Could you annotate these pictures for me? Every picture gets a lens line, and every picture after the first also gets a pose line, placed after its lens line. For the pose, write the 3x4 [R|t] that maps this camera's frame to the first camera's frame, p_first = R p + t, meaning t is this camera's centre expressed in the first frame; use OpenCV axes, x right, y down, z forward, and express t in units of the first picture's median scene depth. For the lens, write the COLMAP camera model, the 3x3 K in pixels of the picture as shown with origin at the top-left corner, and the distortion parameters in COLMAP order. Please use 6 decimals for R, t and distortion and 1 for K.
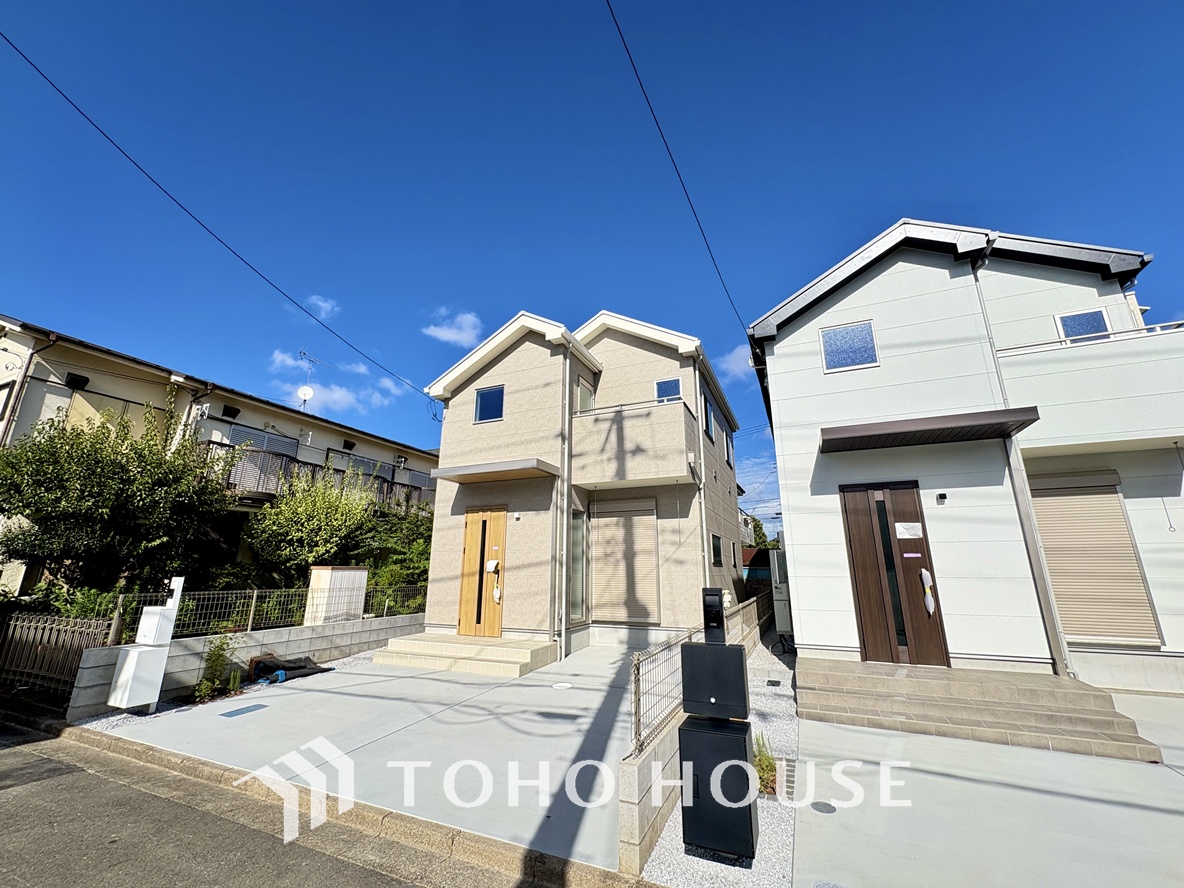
lens RADIAL K [[473.4, 0, 588.4], [0, 473.4, 434.5], [0, 0, 1]] dist [-0.013309, 0.001808]
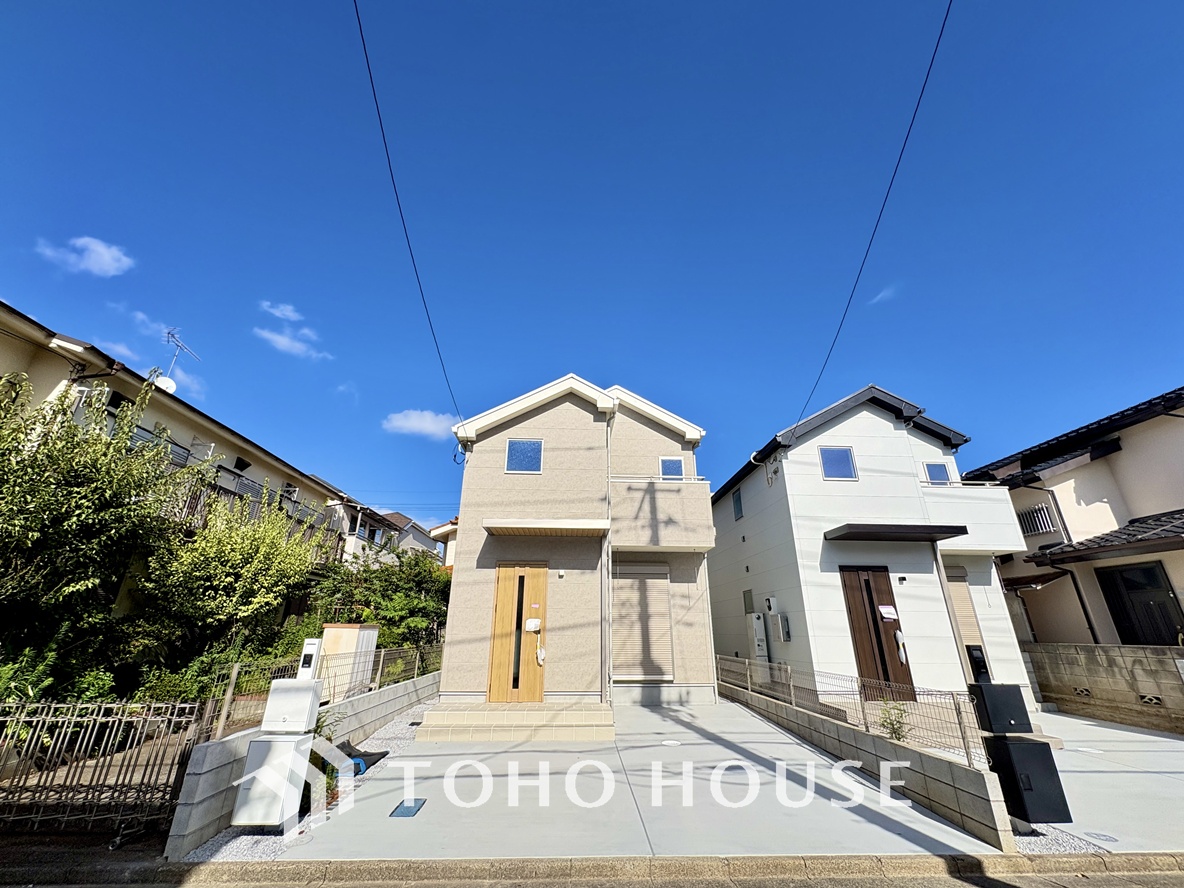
lens RADIAL K [[473.4, 0, 589.9], [0, 473.4, 438.2], [0, 0, 1]] dist [-0.013309, 0.001808]
pose [[0.894371, 0.172334, 0.412796, -0.550505], [-0.127557, 0.982750, -0.133912, 0.014728], [-0.428753, 0.067112, 0.900925, 0.051496]]
